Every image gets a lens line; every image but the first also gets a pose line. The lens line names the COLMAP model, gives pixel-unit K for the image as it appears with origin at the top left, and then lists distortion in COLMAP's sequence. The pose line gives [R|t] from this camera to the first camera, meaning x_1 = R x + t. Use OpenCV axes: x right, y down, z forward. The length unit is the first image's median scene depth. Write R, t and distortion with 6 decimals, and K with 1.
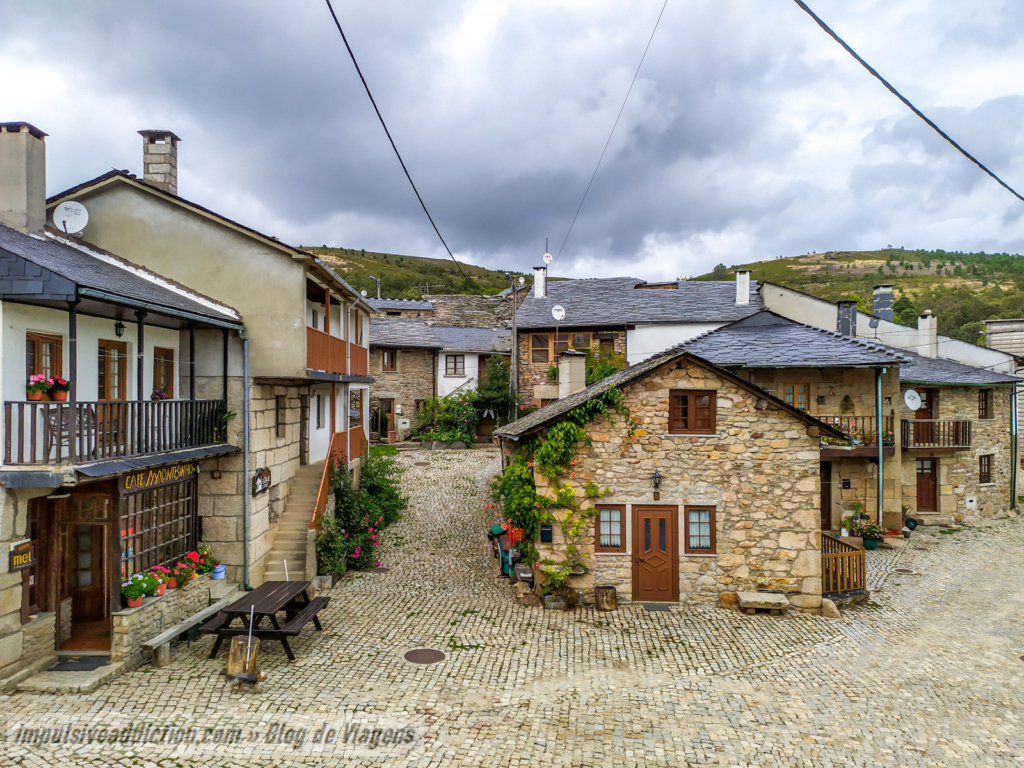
lens RADIAL K [[763.9, 0, 513.7], [0, 763.9, 385.9], [0, 0, 1]] dist [0.054072, -0.026643]
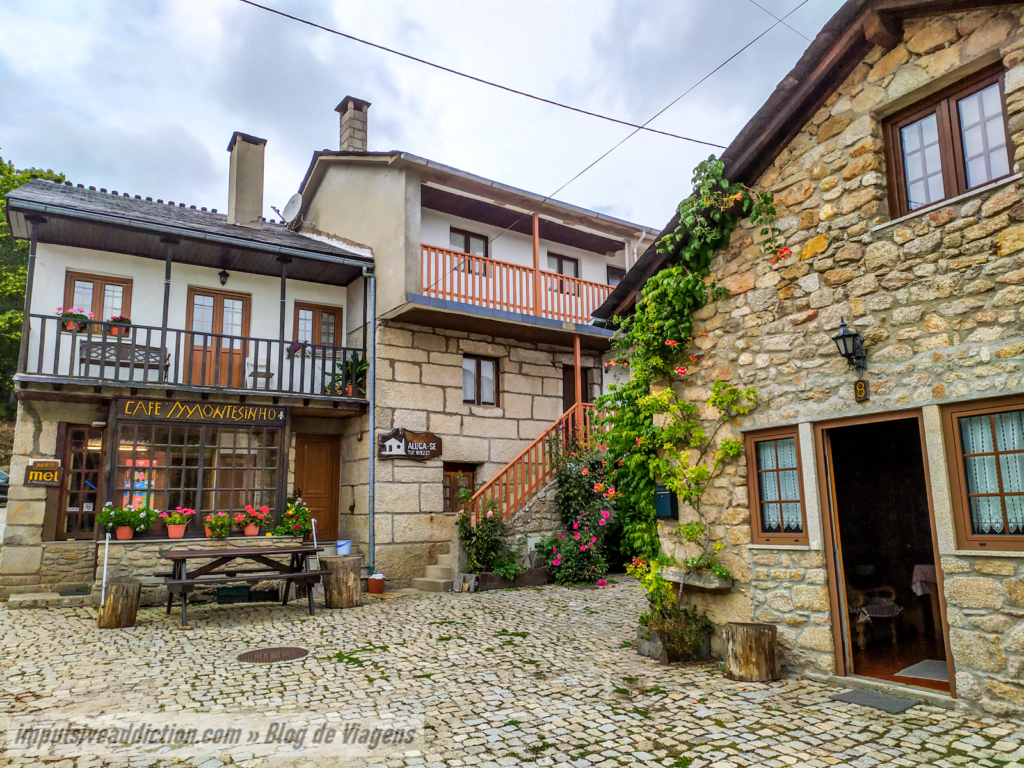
lens RADIAL K [[763.9, 0, 512.0], [0, 763.9, 384.9], [0, 0, 1]] dist [0.054072, -0.026643]
pose [[0.540488, -0.158271, -0.826331, 0.406882], [0.023793, 0.984629, -0.173028, 0.201735], [0.841015, 0.073858, 0.535946, 0.650500]]
